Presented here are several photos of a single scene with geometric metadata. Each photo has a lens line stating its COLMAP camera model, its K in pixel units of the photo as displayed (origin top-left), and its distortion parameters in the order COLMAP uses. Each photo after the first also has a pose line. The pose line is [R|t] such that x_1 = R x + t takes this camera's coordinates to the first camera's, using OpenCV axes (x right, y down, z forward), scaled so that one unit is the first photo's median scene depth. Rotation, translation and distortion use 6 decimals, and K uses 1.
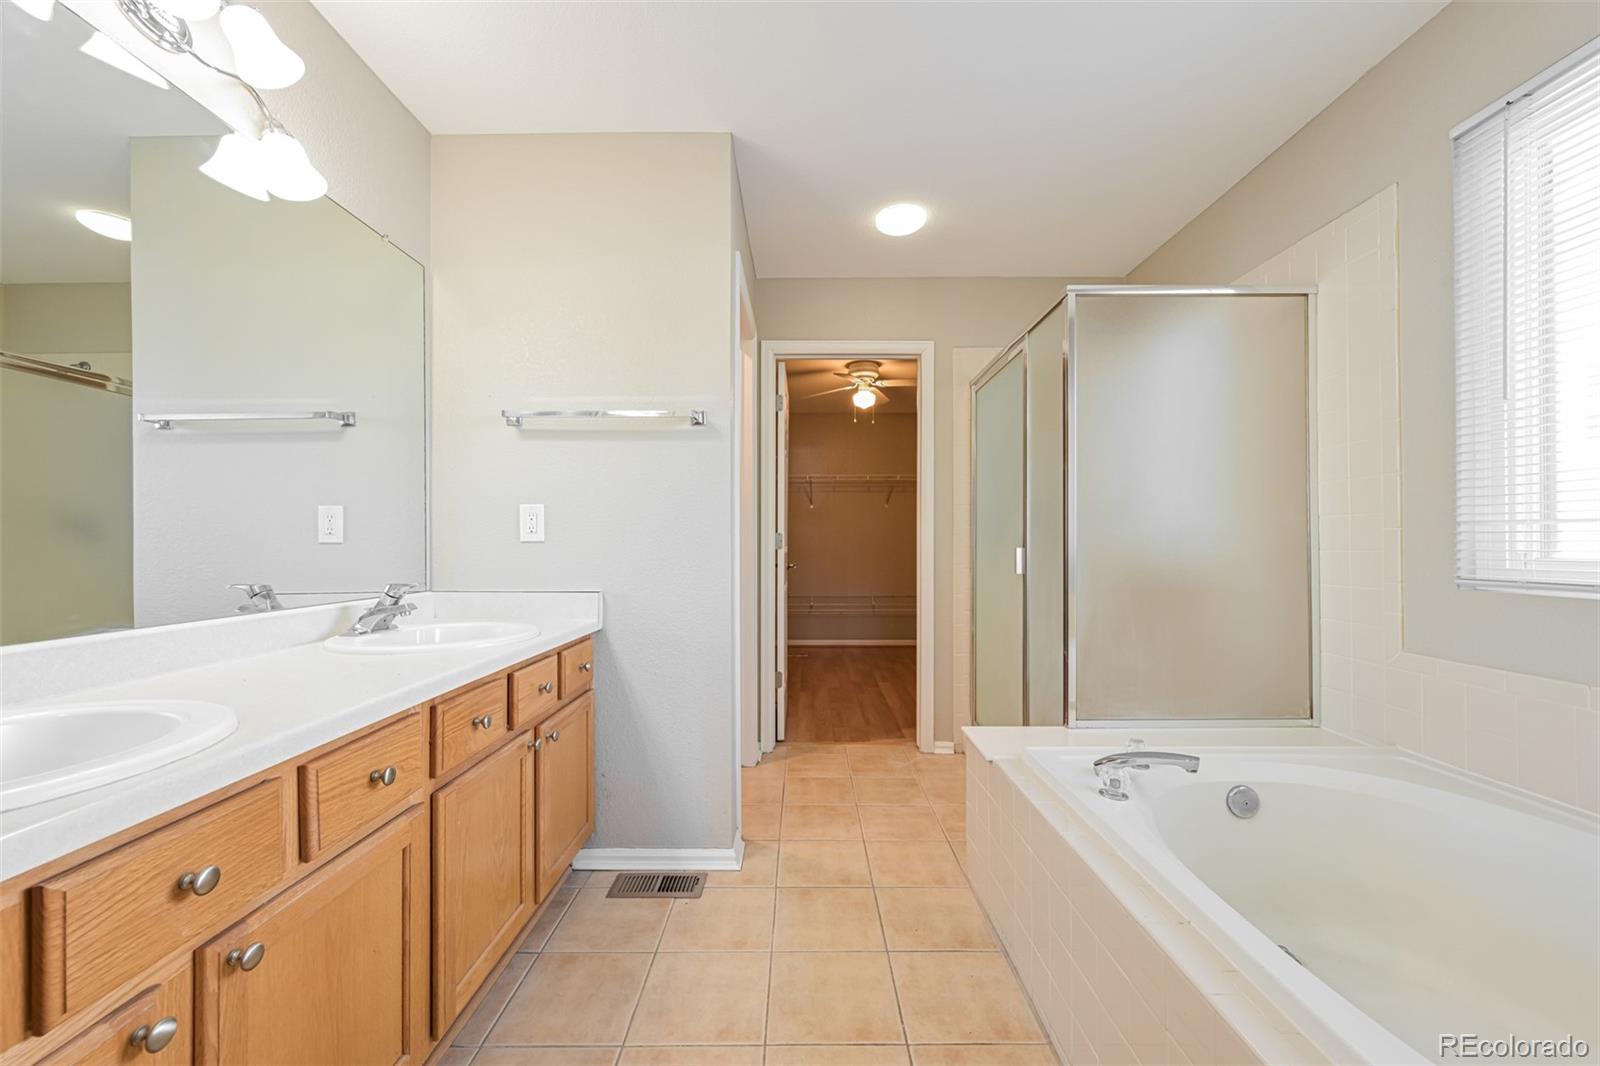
lens RADIAL K [[620.7, 0, 798.9], [0, 620.7, 538.2], [0, 0, 1]] dist [0.003226, -0.000424]
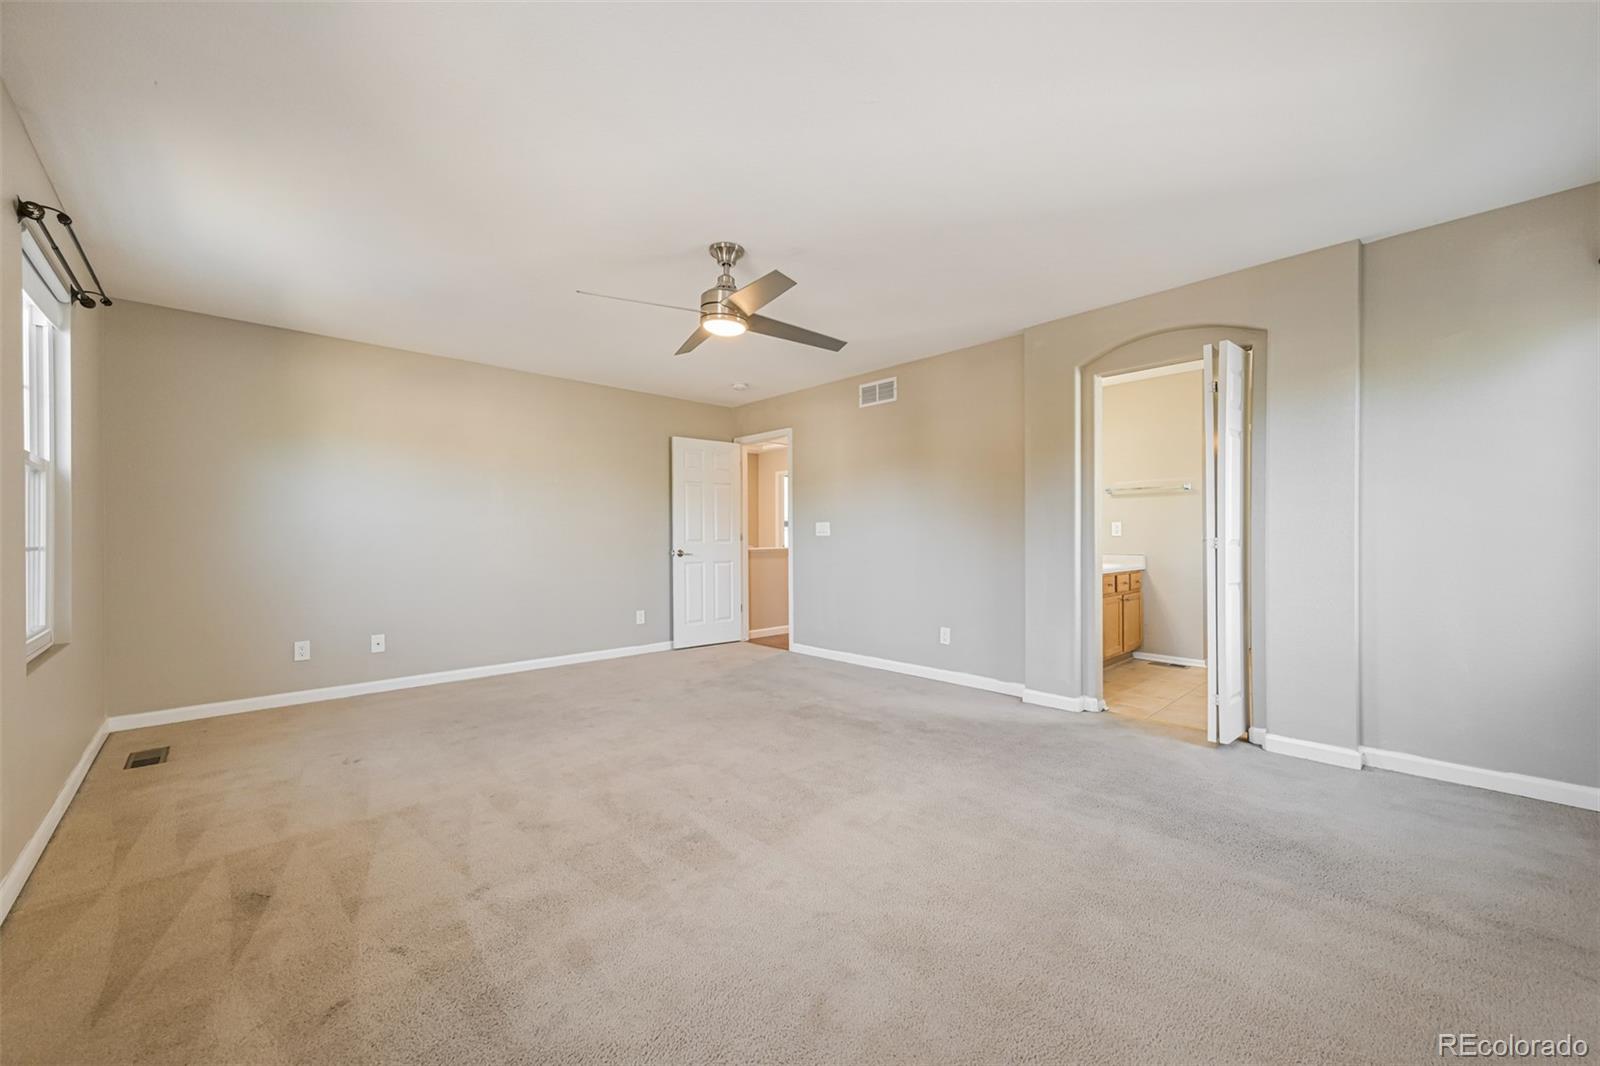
lens RADIAL K [[620.7, 0, 798.4], [0, 620.7, 534.1], [0, 0, 1]] dist [0.003226, -0.000424]
pose [[0.686153, -0.003664, -0.727448, 0.655510], [0.006563, 0.999978, 0.001154, -0.018463], [0.727427, -0.005566, 0.686162, -2.082036]]
